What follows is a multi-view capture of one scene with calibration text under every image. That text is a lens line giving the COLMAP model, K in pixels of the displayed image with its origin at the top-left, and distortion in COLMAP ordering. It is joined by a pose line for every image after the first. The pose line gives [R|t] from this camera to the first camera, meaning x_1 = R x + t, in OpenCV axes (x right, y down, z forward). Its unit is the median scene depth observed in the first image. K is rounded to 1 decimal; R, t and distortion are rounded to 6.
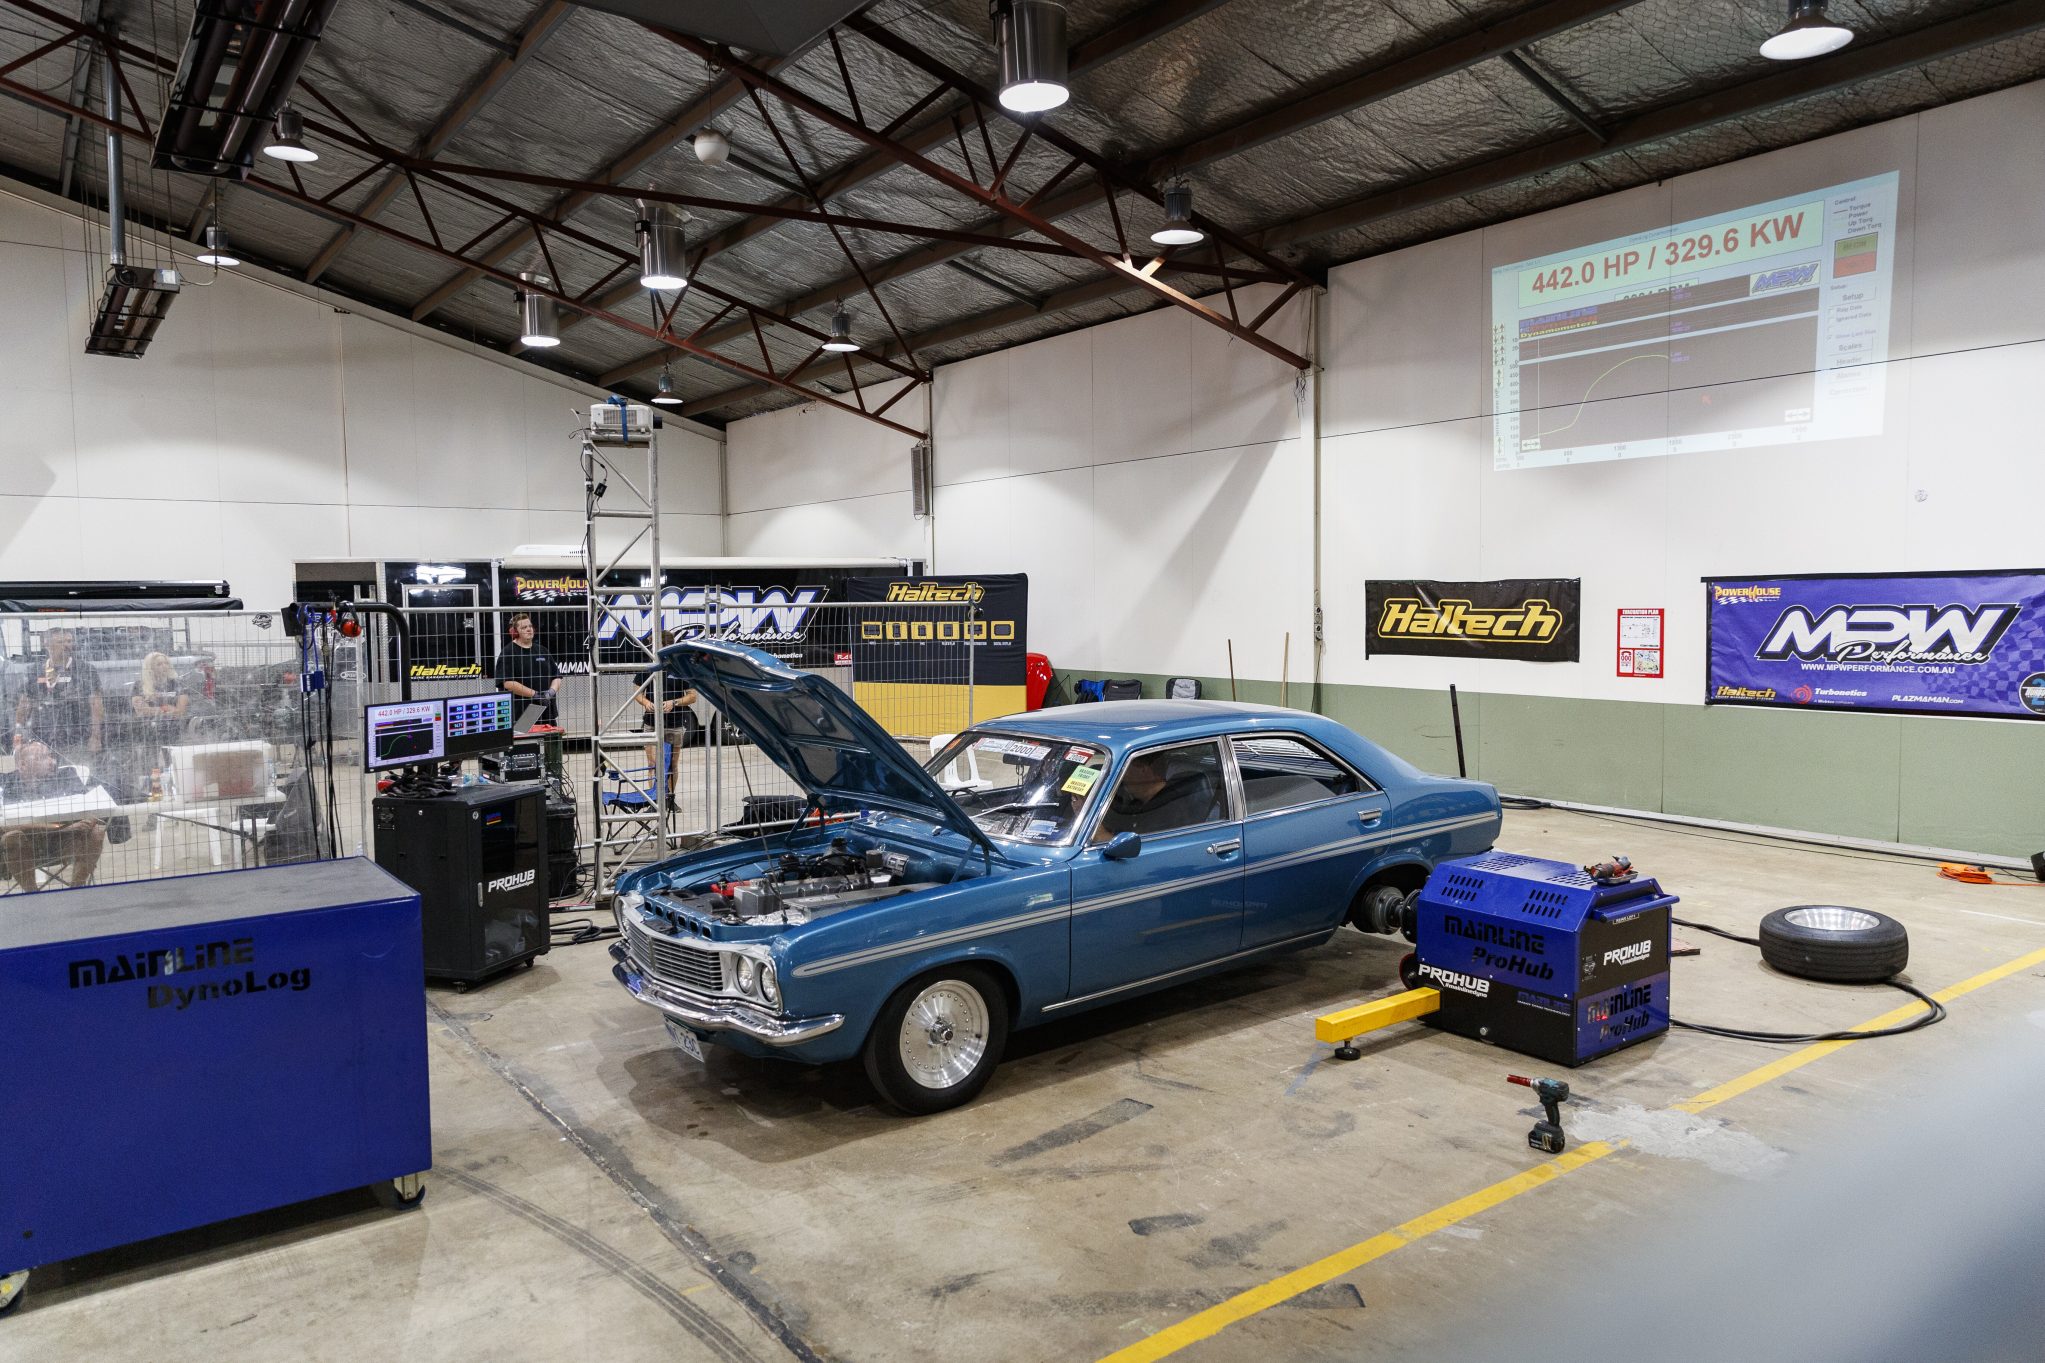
lens RADIAL K [[1407.6, 0, 1018.8], [0, 1407.6, 694.1], [0, 0, 1]] dist [0.004233, 0.003943]
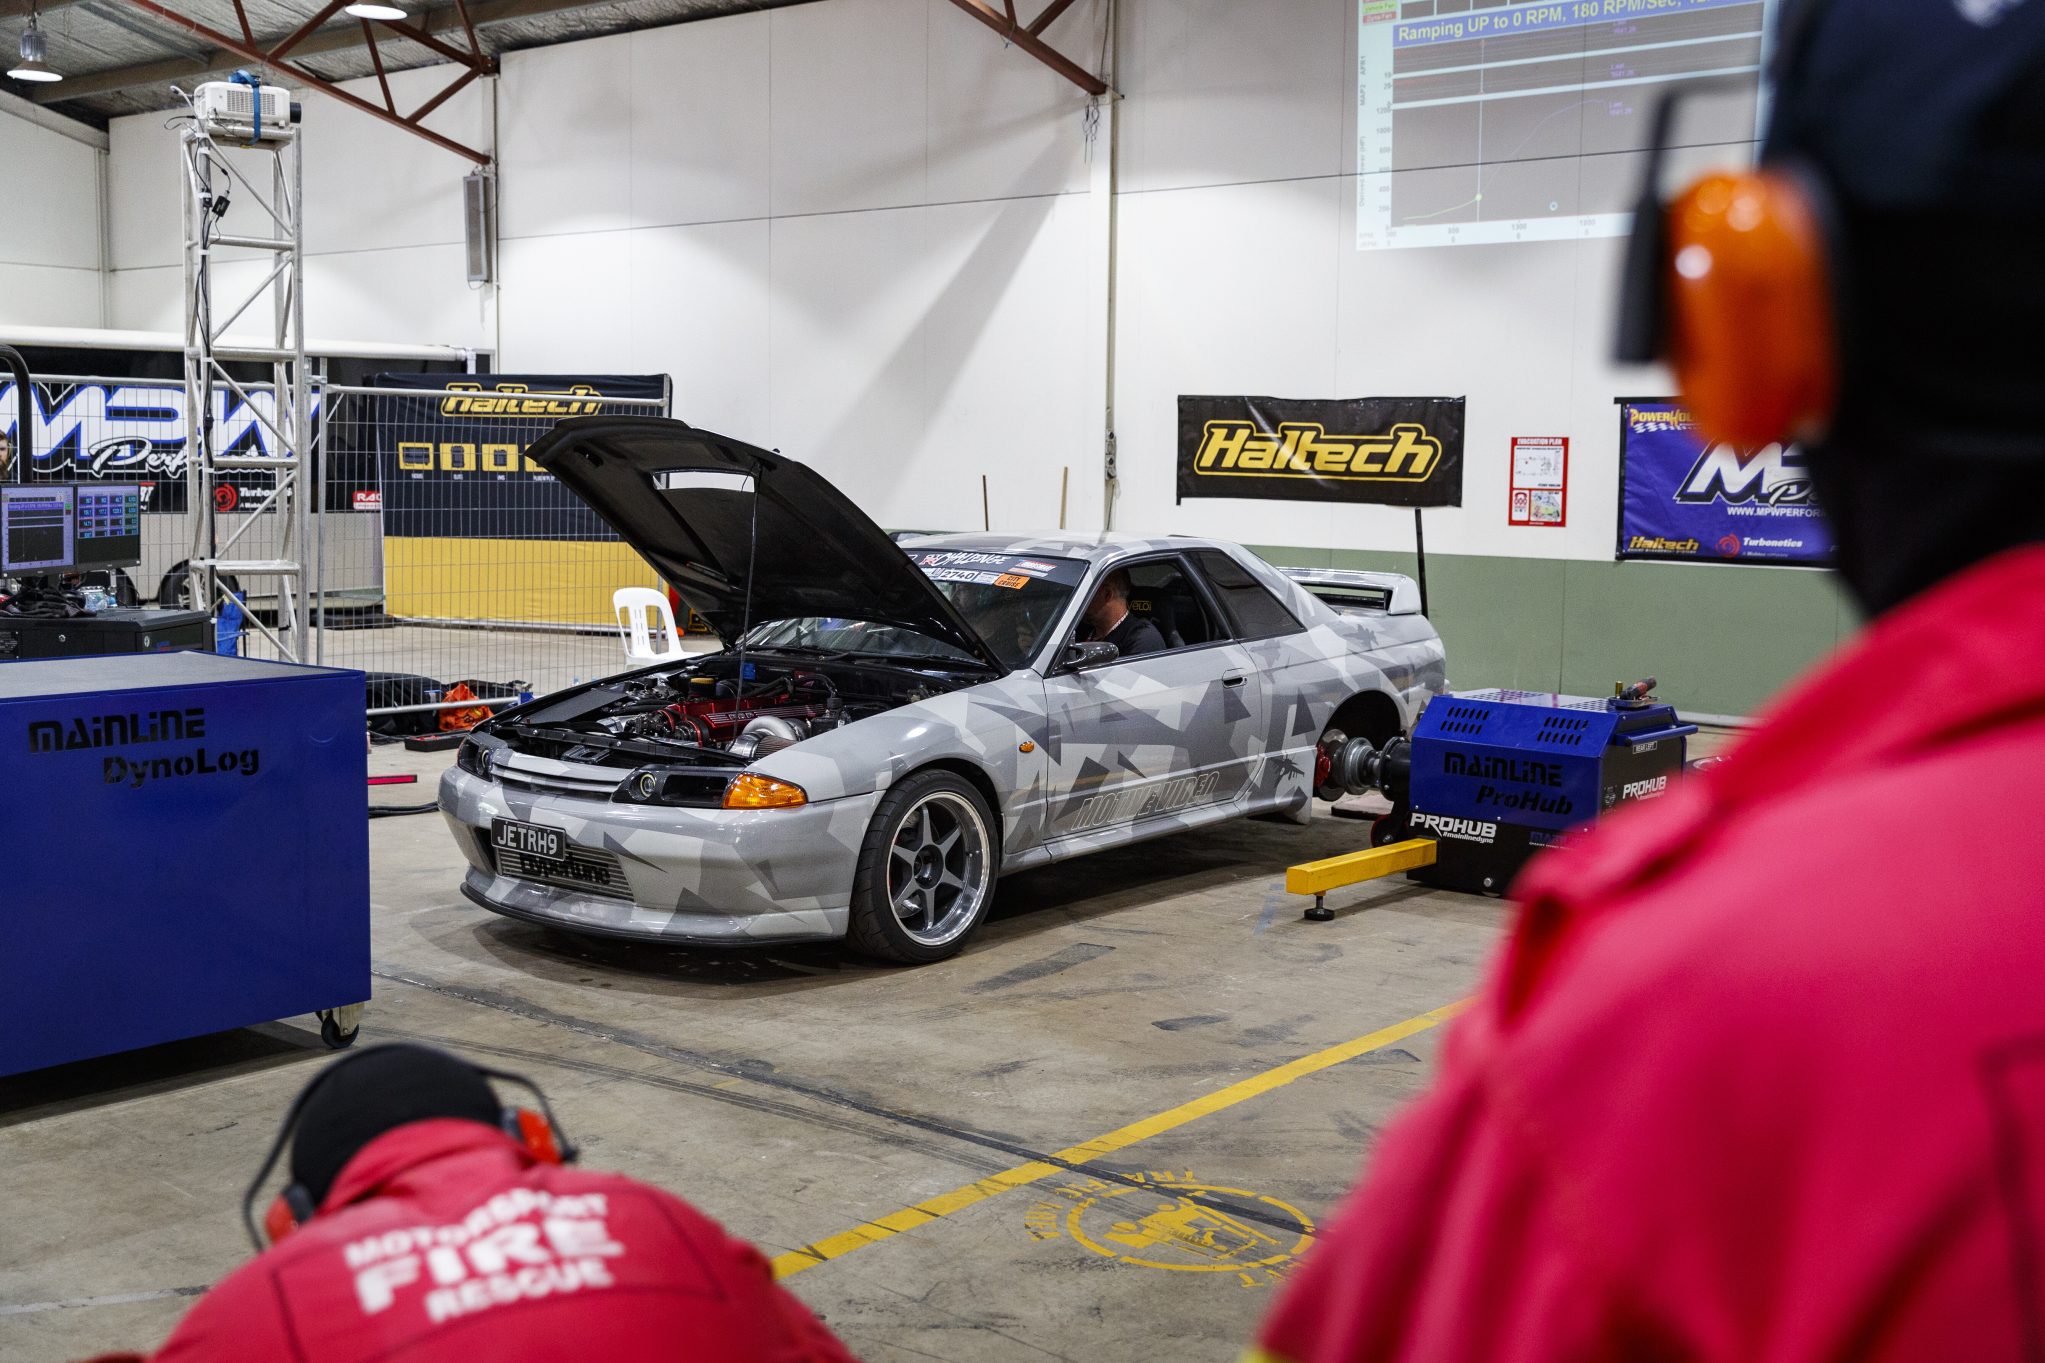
lens RADIAL K [[2291.2, 0, 1068.7], [0, 2291.2, 692.8], [0, 0, 1]] dist [0.006630, 0.000000]
pose [[0.967211, -0.000266, 0.253976, -0.142220], [-0.008721, 0.999375, 0.034260, 0.042930], [-0.253826, -0.035352, 0.966604, -0.172088]]
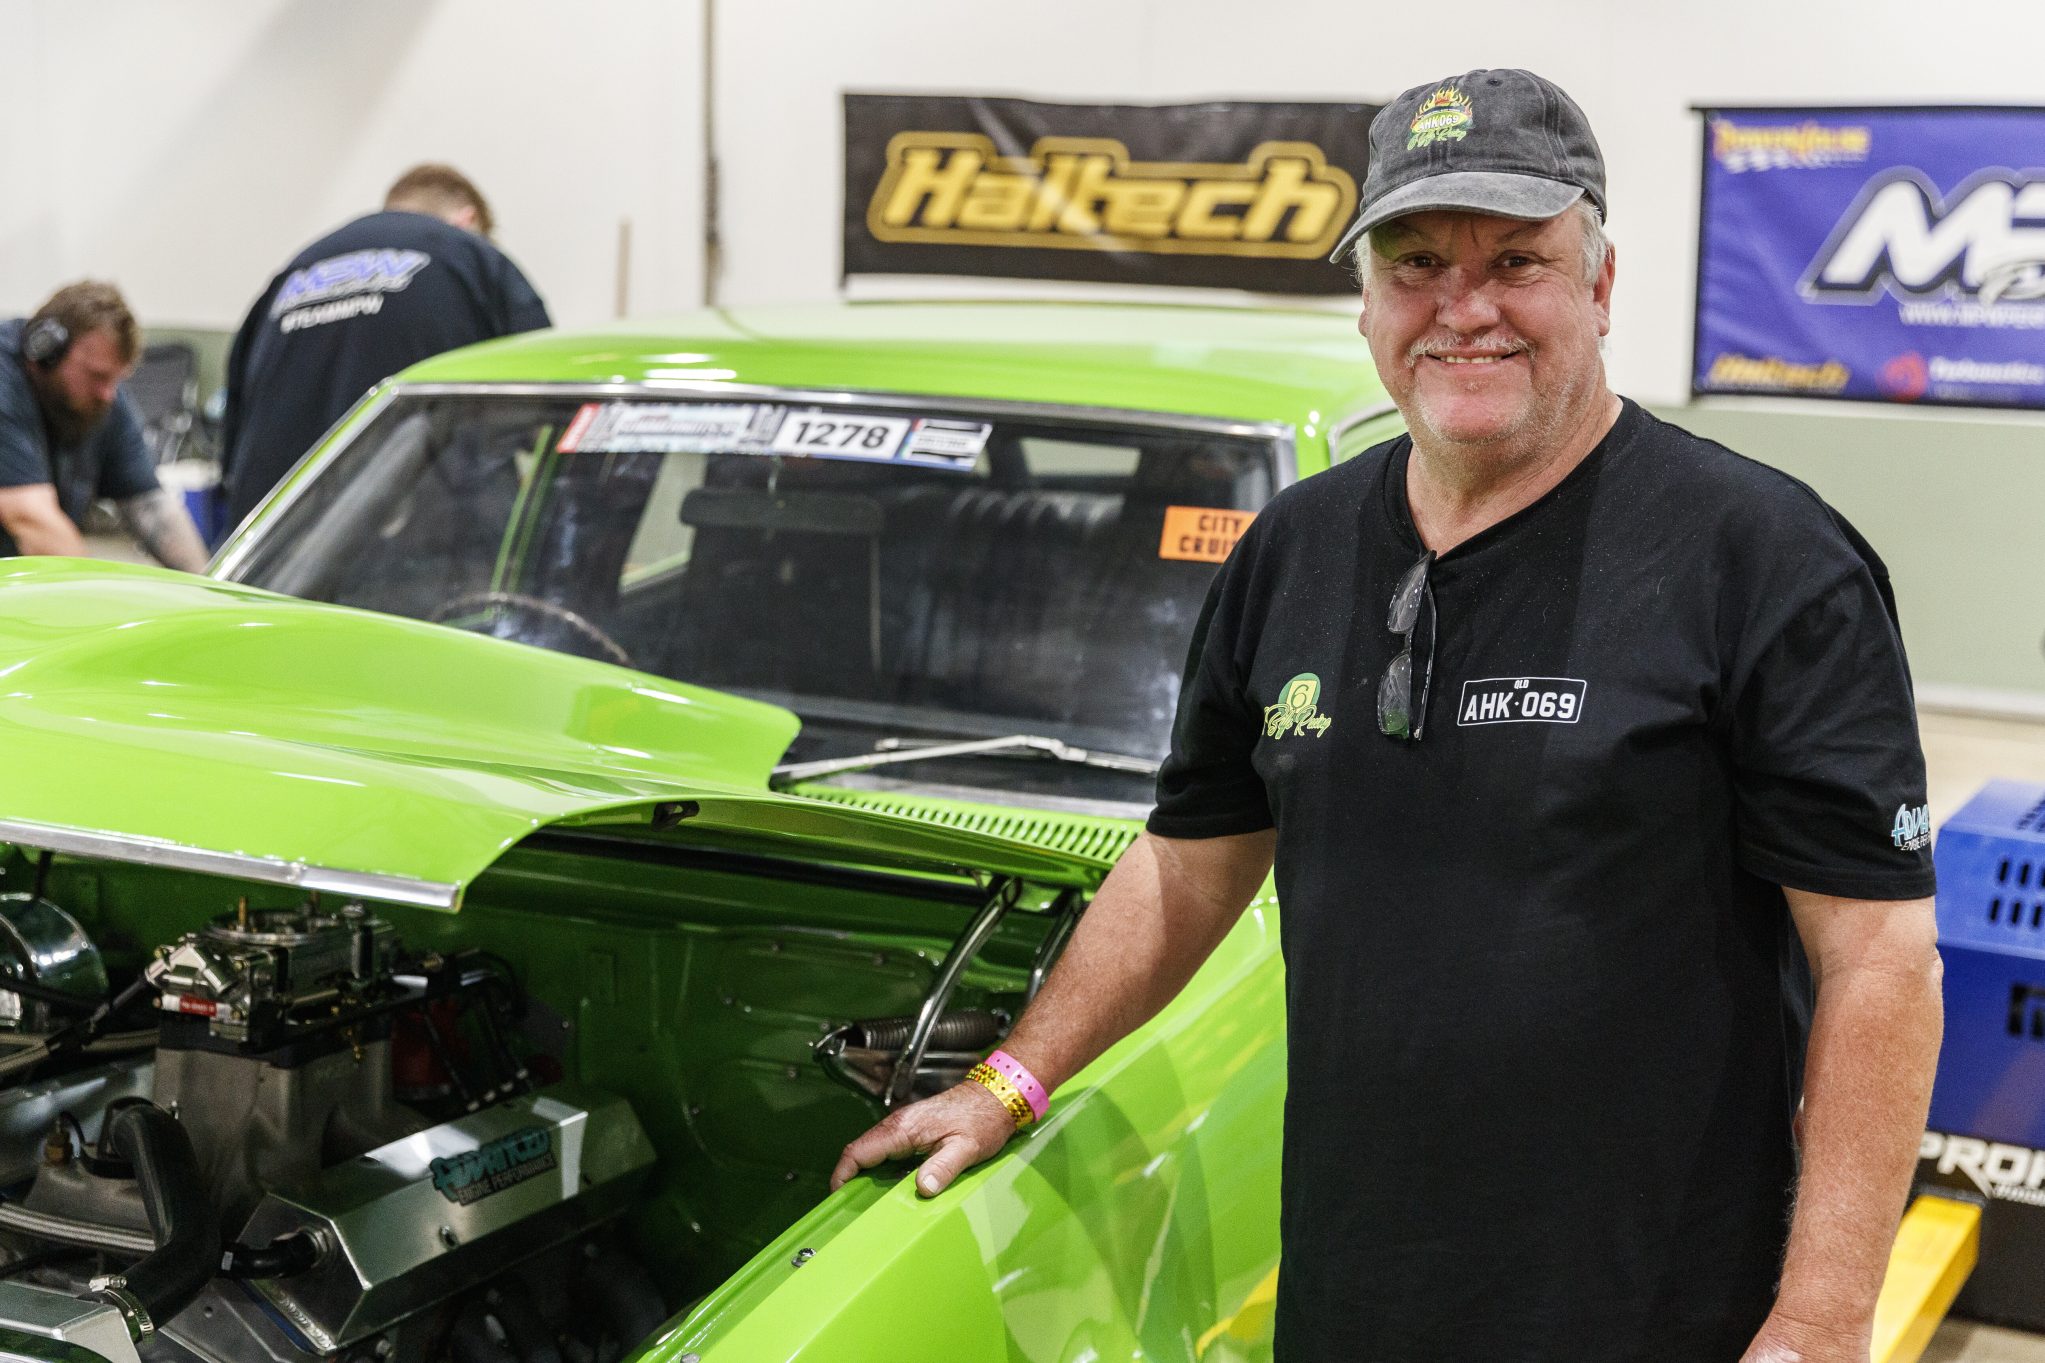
lens RADIAL K [[3192.9, 0, 1011.5], [0, 3192.9, 679.8], [0, 0, 1]] dist [-0.025701, 0.000000]
pose [[0.907320, -0.032462, 0.419185, -0.116493], [-0.002686, 0.996547, 0.082986, 0.012290], [-0.420431, -0.076421, 0.904100, 0.217791]]
